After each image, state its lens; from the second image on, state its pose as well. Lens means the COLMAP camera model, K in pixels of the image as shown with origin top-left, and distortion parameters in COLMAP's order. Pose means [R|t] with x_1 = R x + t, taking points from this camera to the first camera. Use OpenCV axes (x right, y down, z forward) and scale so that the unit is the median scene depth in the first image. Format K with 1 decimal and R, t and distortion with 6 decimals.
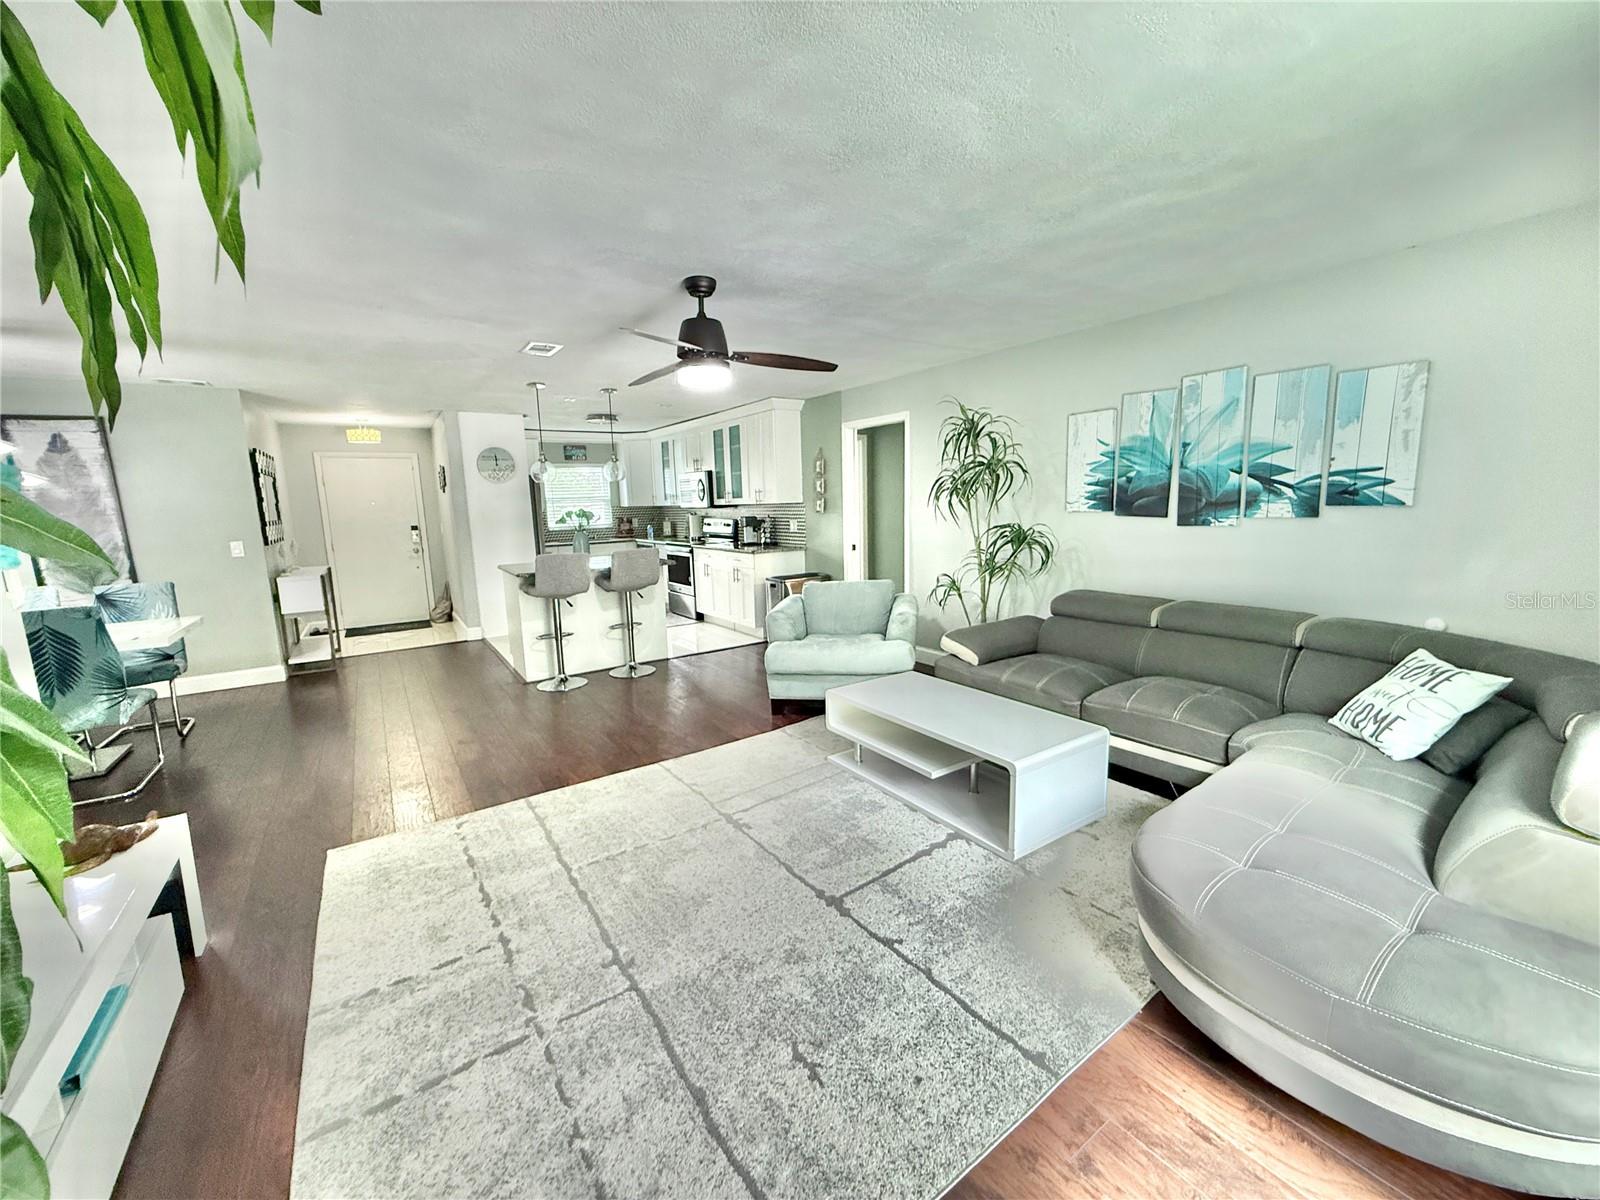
lens RADIAL K [[637.4, 0, 795.1], [0, 637.4, 601.0], [0, 0, 1]] dist [-0.000280, -0.000295]
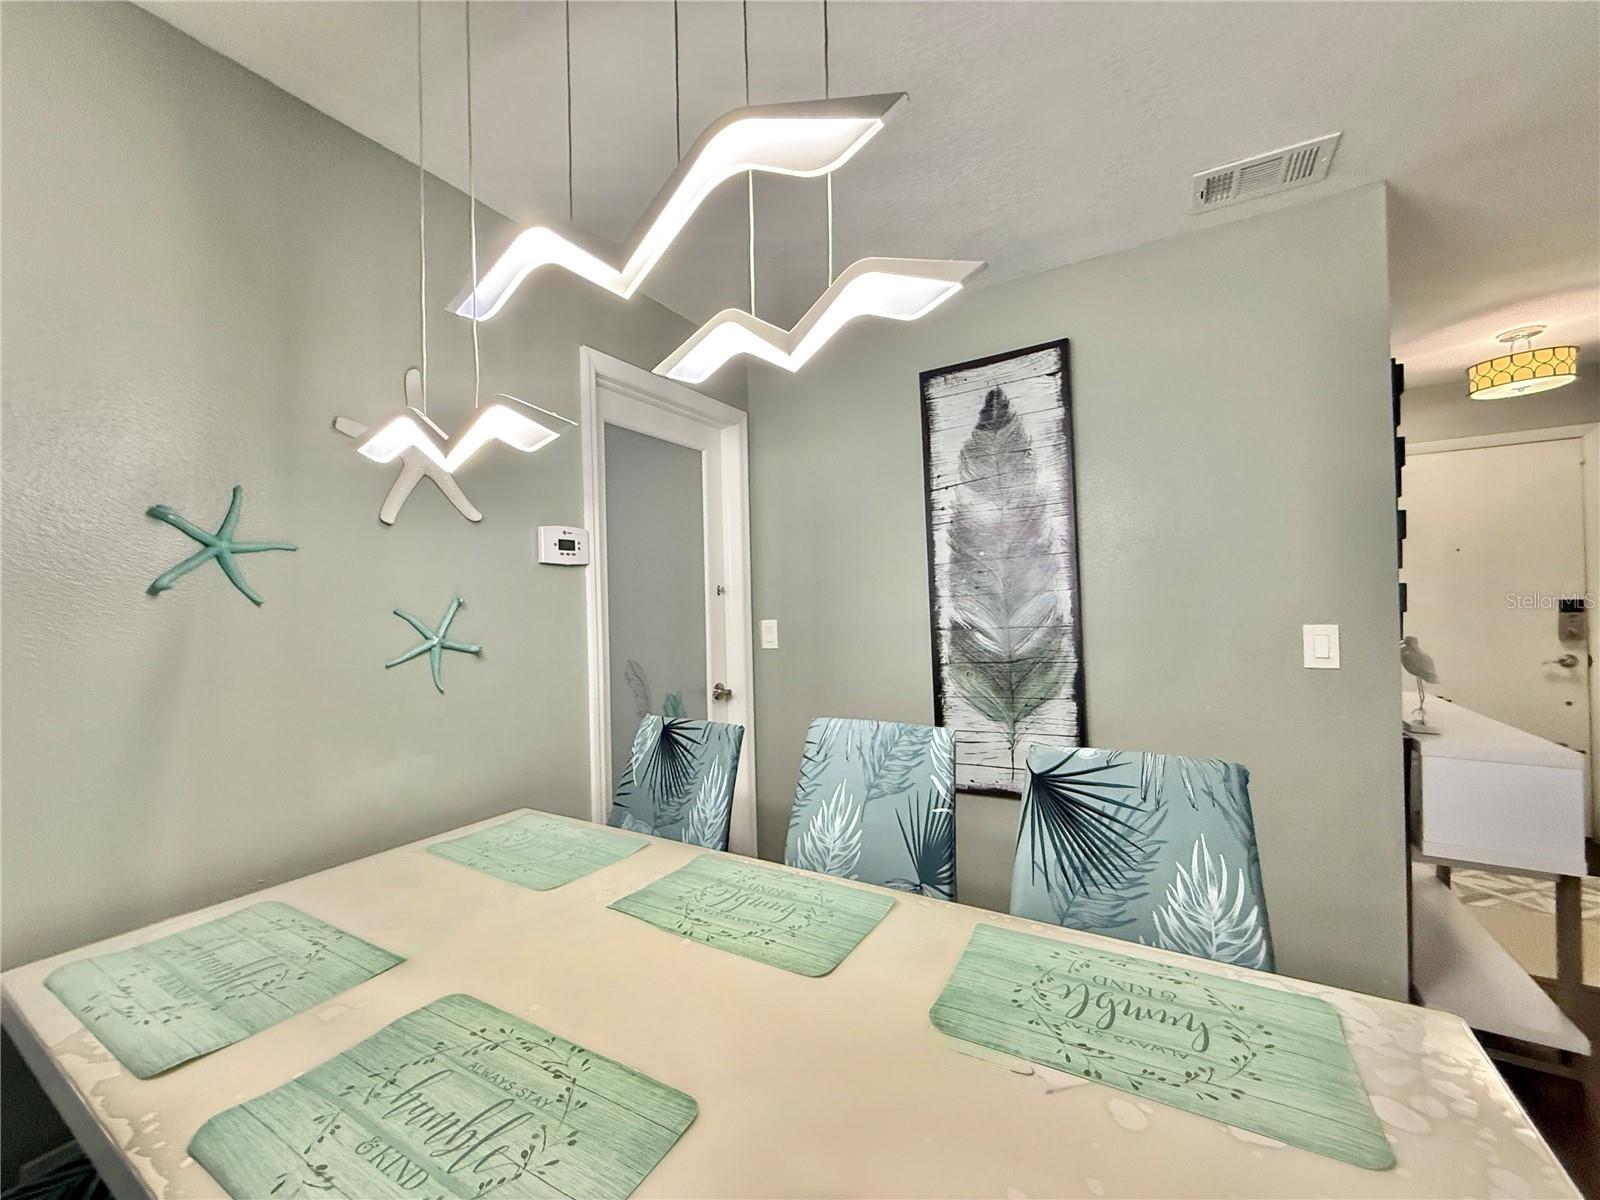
lens RADIAL K [[637.4, 0, 795.1], [0, 637.4, 601.0], [0, 0, 1]] dist [-0.000280, -0.000295]
pose [[0.425596, 0.010463, -0.904853, -1.029831], [-0.130613, 0.990173, -0.049984, -0.076745], [0.895438, 0.139459, 0.422780, 0.895212]]
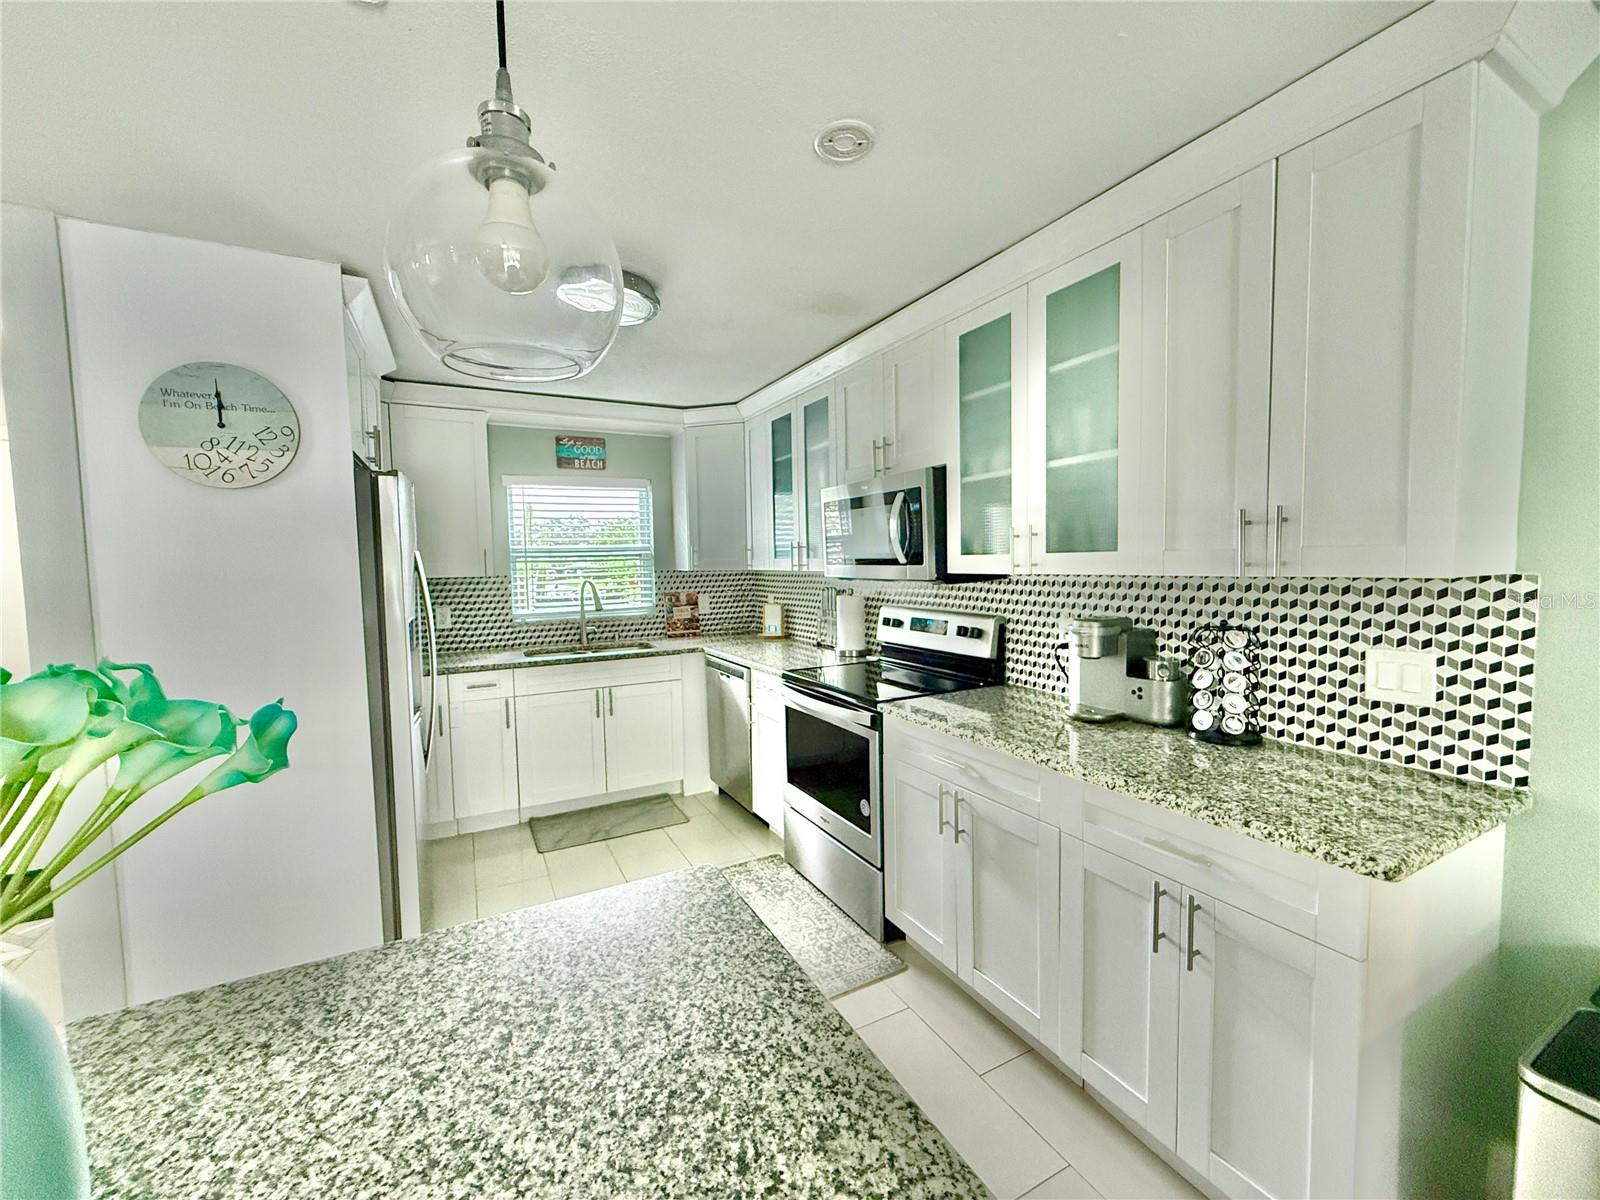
lens RADIAL K [[637.4, 0, 795.1], [0, 637.4, 601.0], [0, 0, 1]] dist [-0.000280, -0.000295]
pose [[0.994497, 0.017444, -0.103301, -0.377193], [-0.026906, 0.995494, -0.090924, -0.235776], [0.101250, 0.093203, 0.990486, 1.506029]]
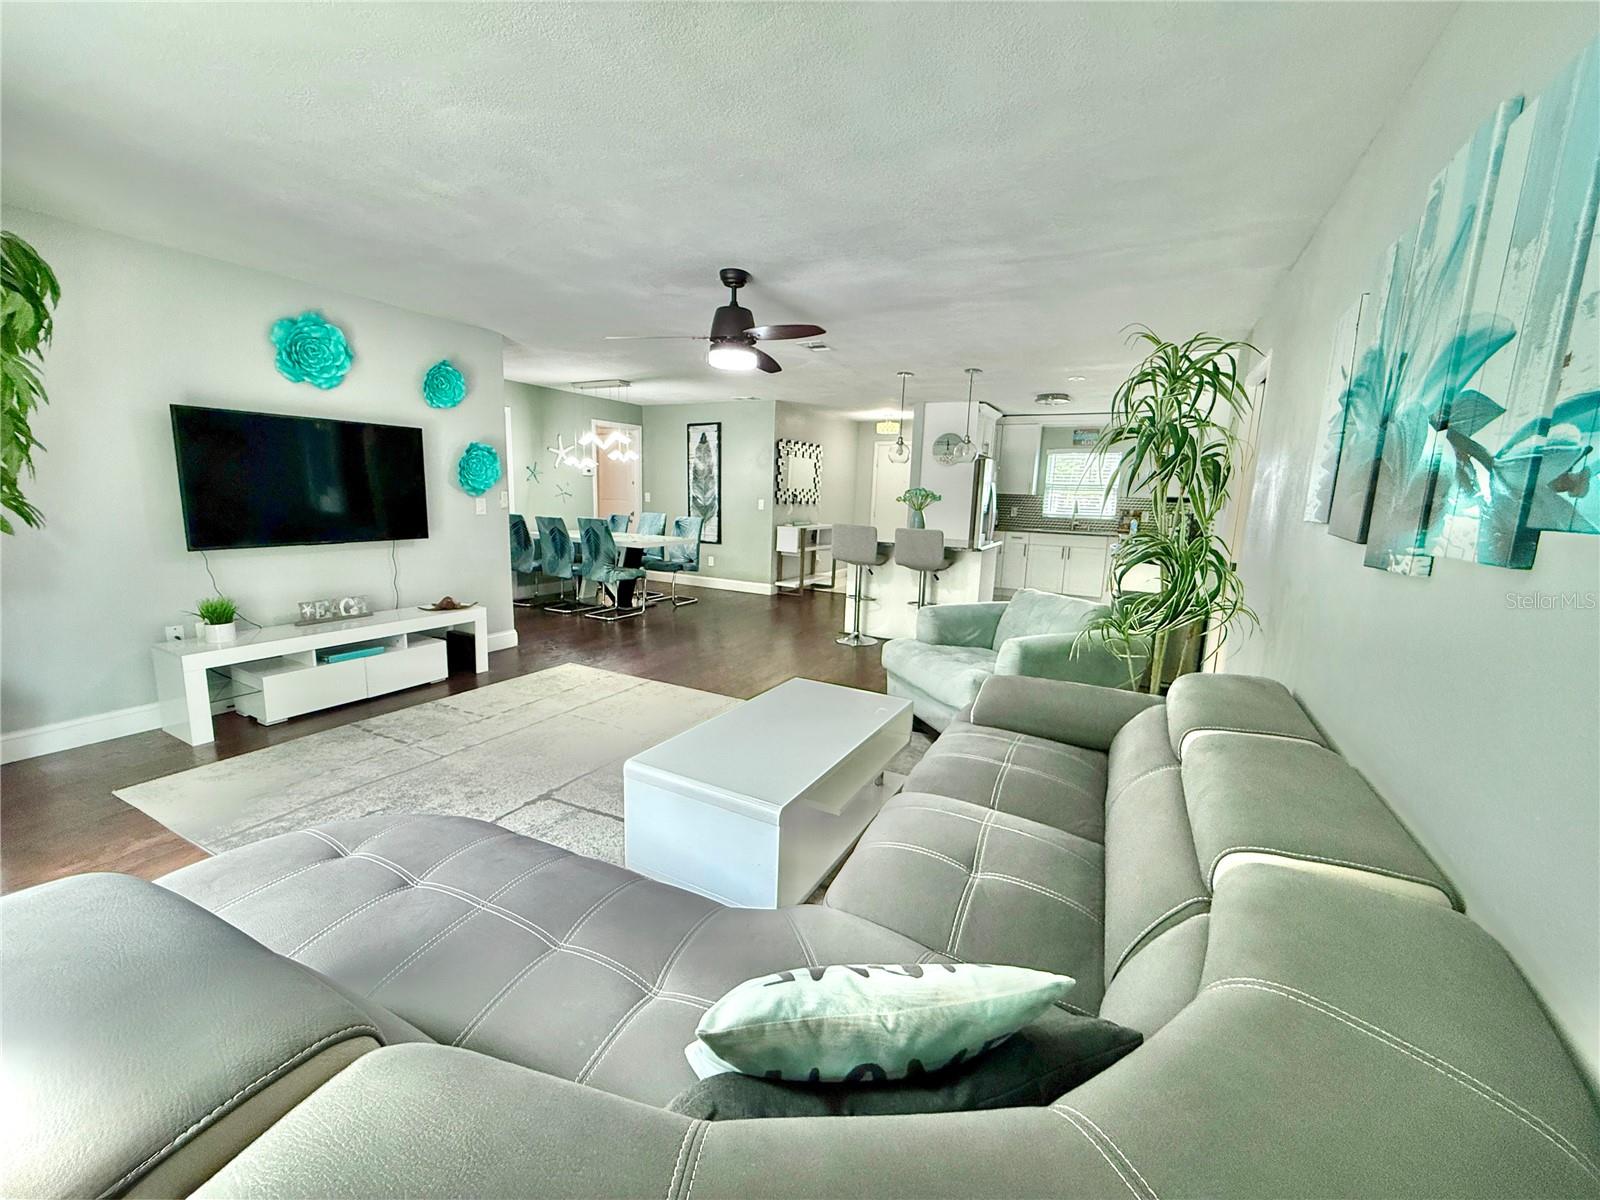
lens RADIAL K [[637.4, 0, 795.1], [0, 637.4, 601.0], [0, 0, 1]] dist [-0.000280, -0.000295]
pose [[0.463651, 0.193973, -0.864525, 0.824043], [-0.184968, 0.975433, 0.119657, -0.080889], [0.866496, 0.104430, 0.488139, 0.513829]]
